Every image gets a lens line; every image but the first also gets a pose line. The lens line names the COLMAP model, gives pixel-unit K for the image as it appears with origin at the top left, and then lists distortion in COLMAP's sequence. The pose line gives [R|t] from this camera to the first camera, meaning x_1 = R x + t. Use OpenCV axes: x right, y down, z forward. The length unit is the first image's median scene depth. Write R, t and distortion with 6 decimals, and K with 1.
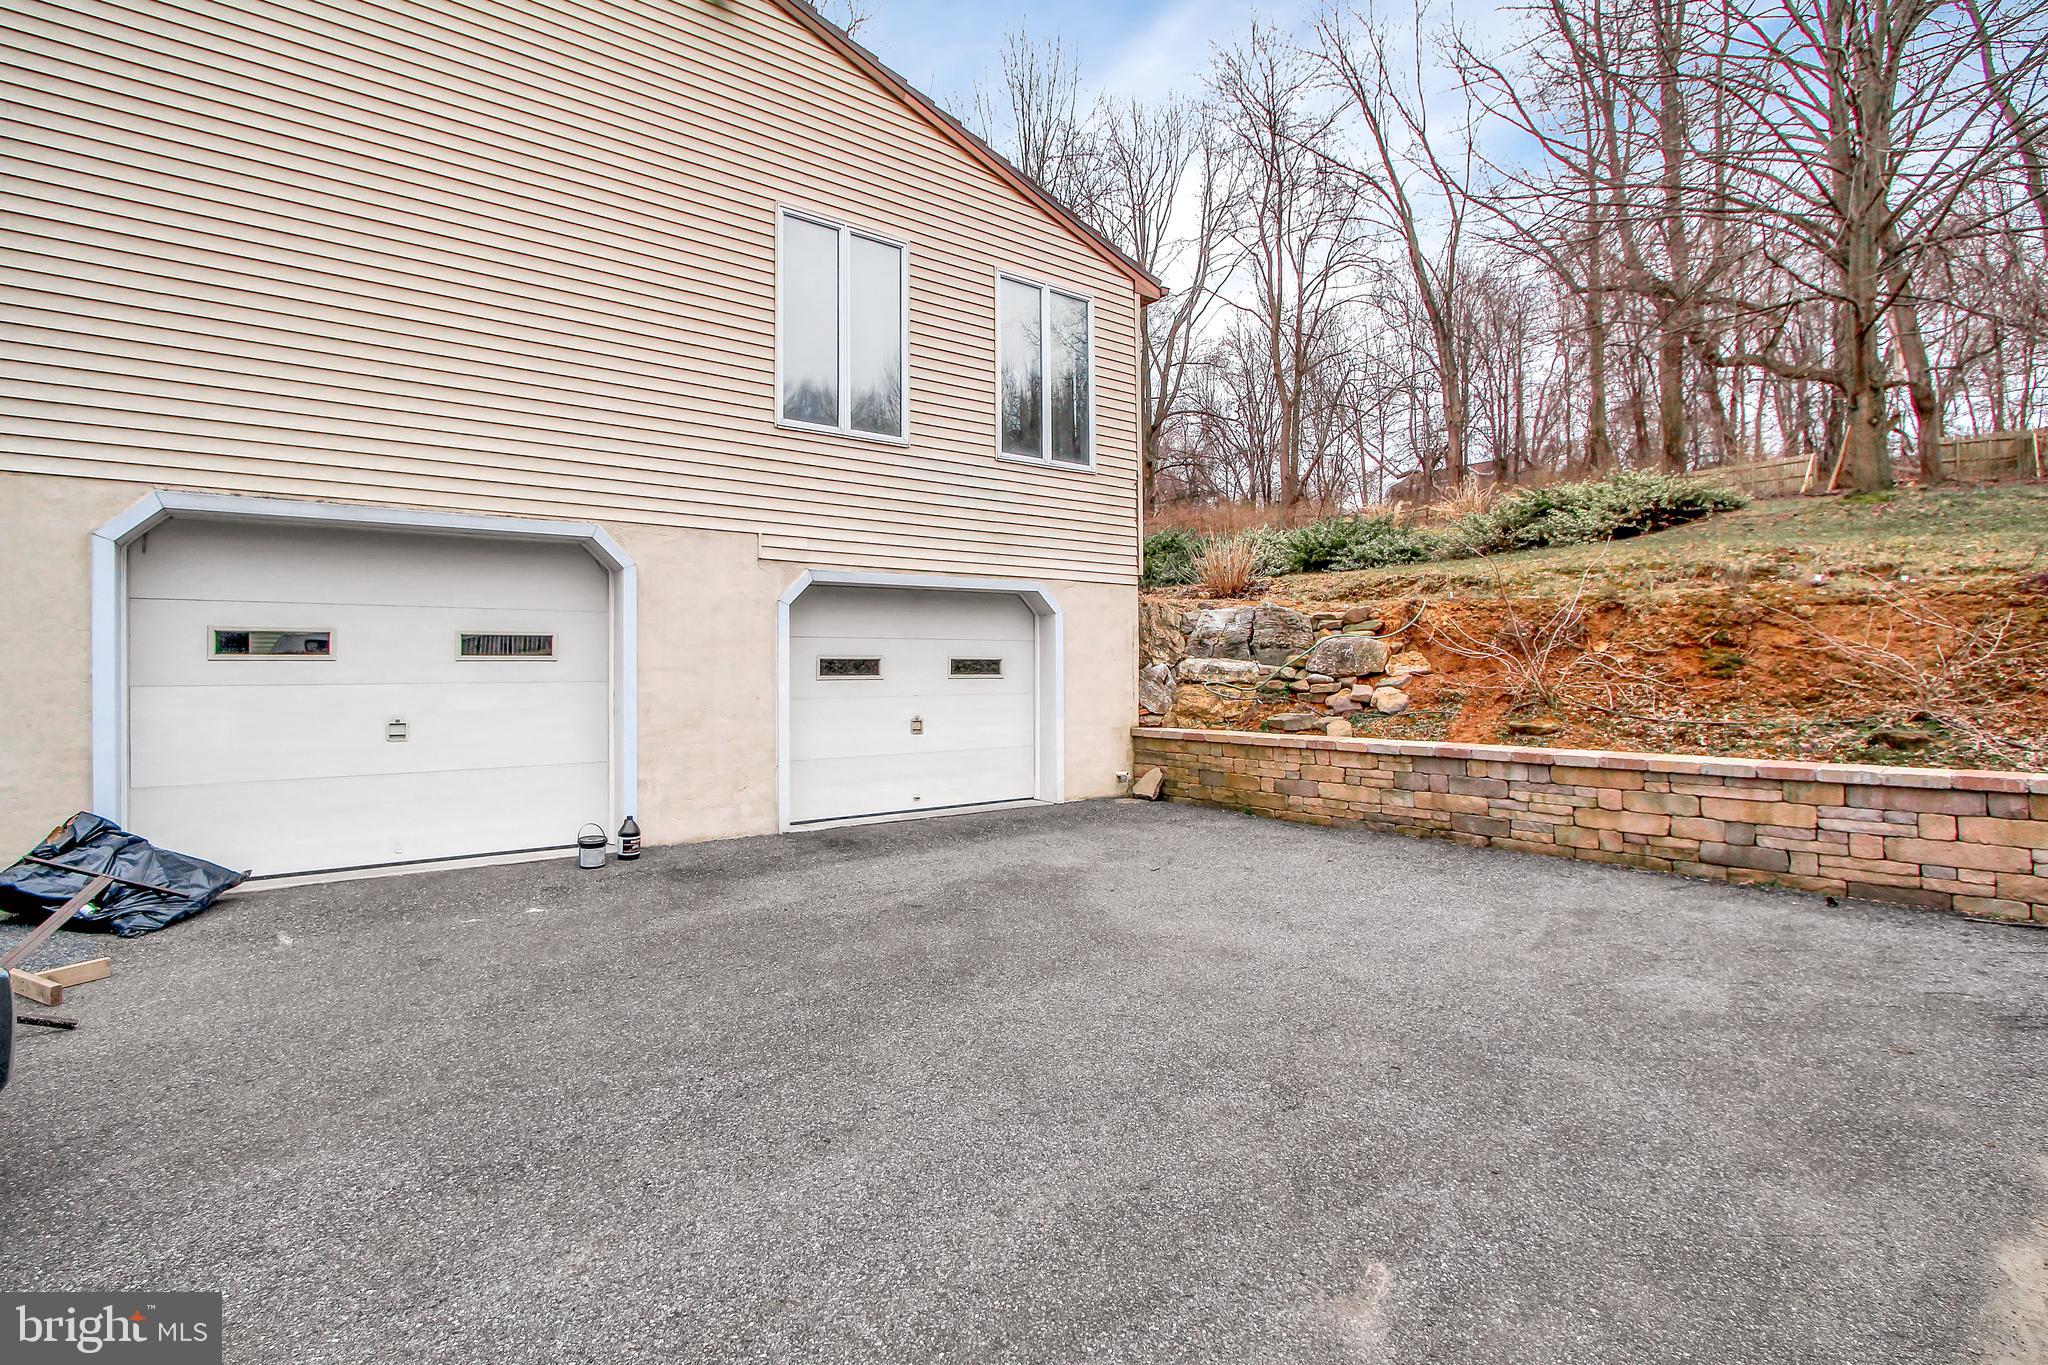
lens RADIAL K [[991.8, 0, 1028.9], [0, 991.8, 665.3], [0, 0, 1]] dist [-0.002690, -0.000404]
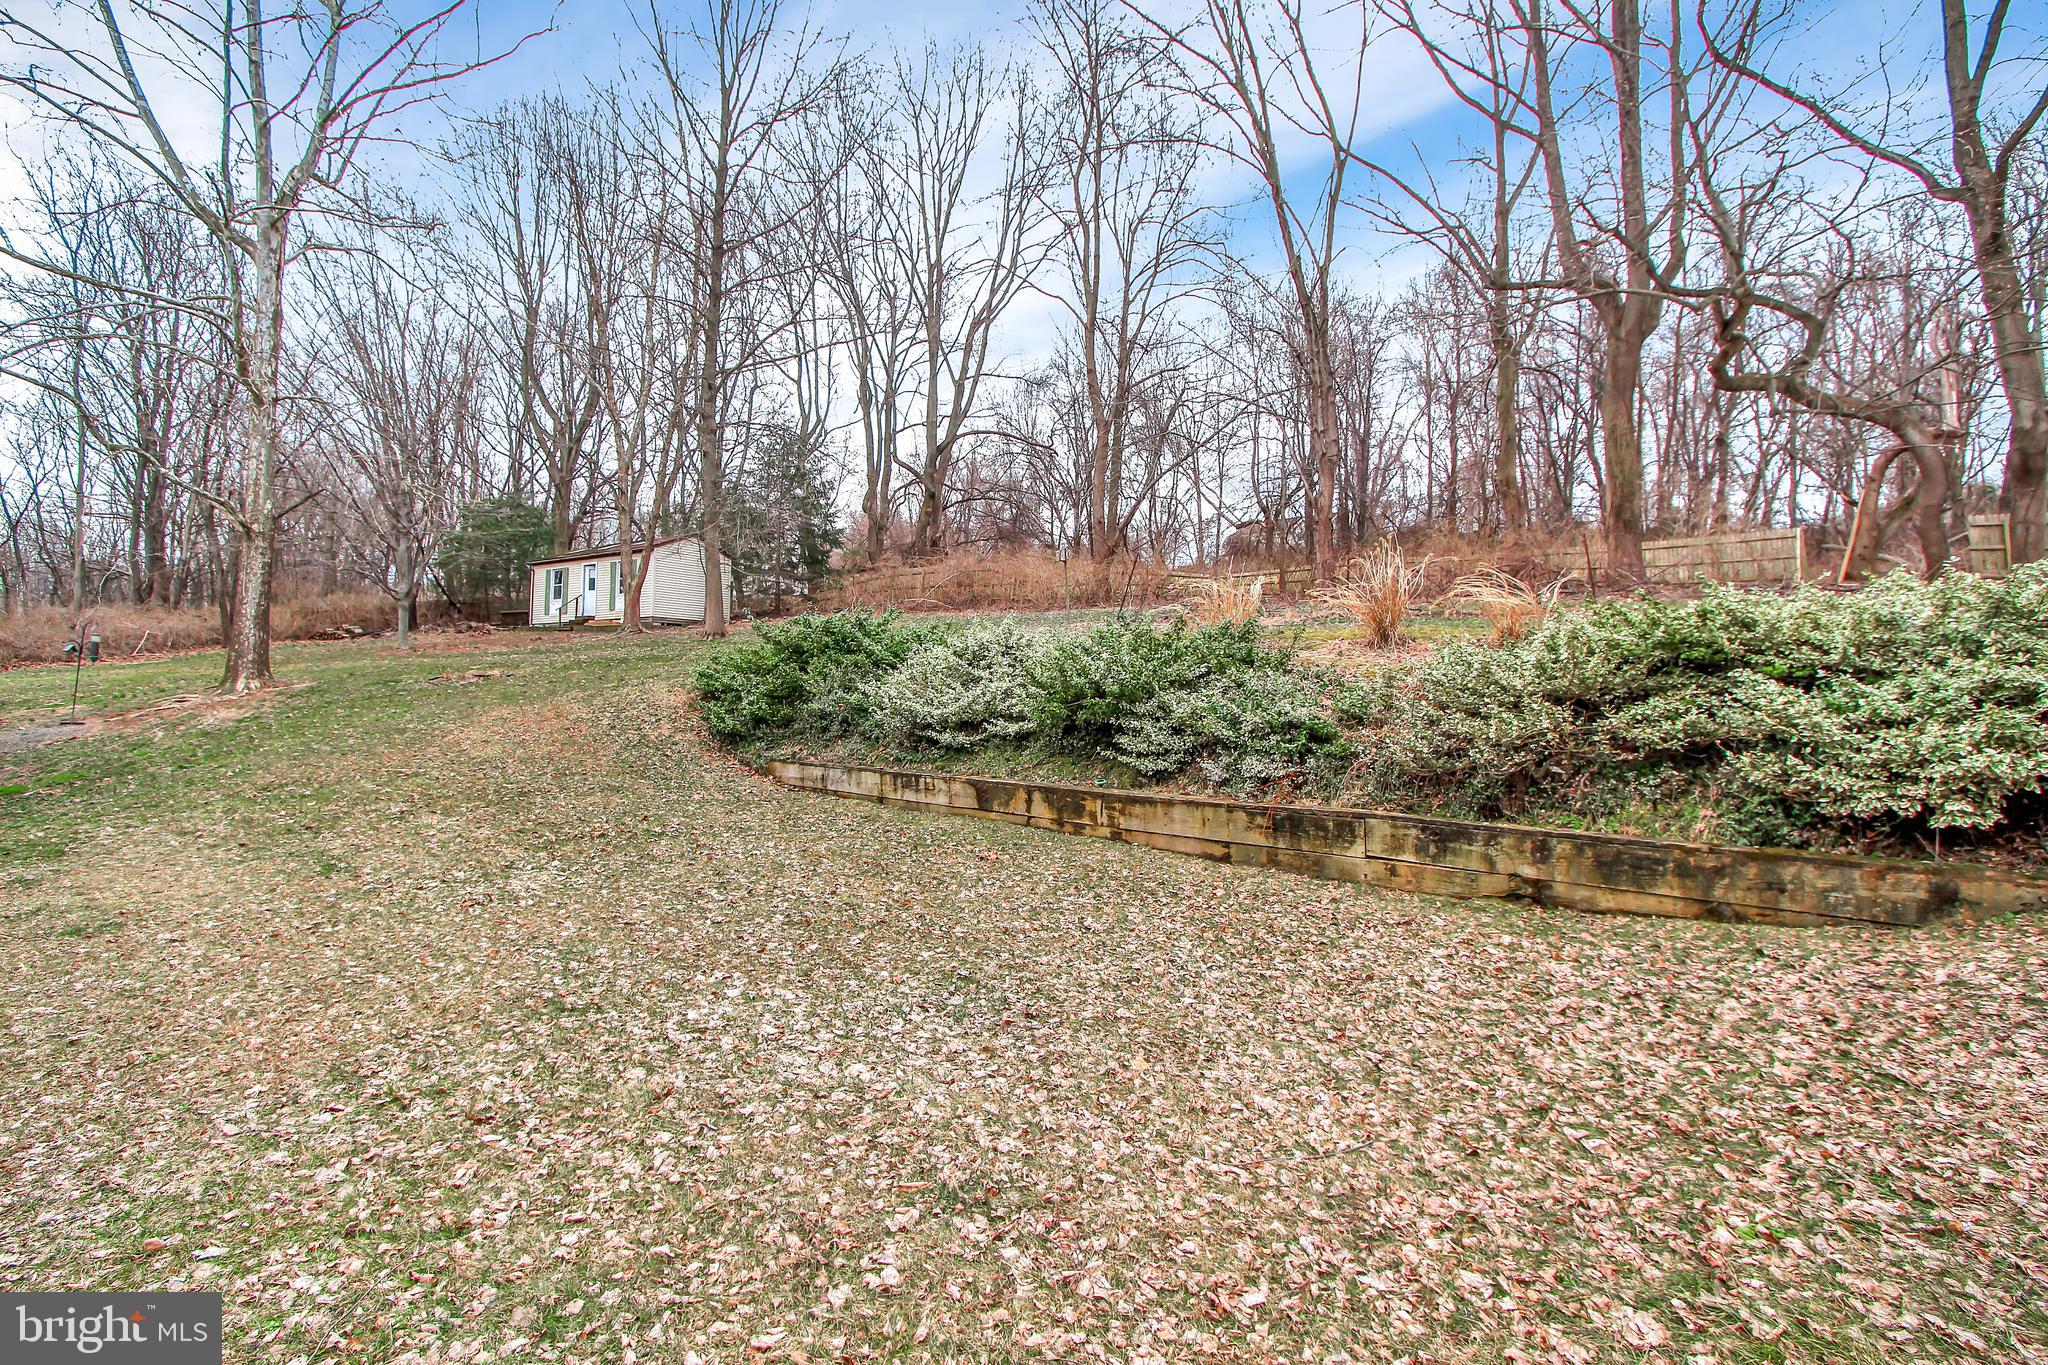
lens RADIAL K [[934.7, 0, 1005.8], [0, 934.7, 661.0], [0, 0, 1]] dist [0.000300, -0.000298]
pose [[0.991799, 0.032399, 0.123636, 0.097062], [-0.029027, 0.999159, -0.028977, -0.056815], [-0.124470, 0.025150, 0.991905, 0.286390]]
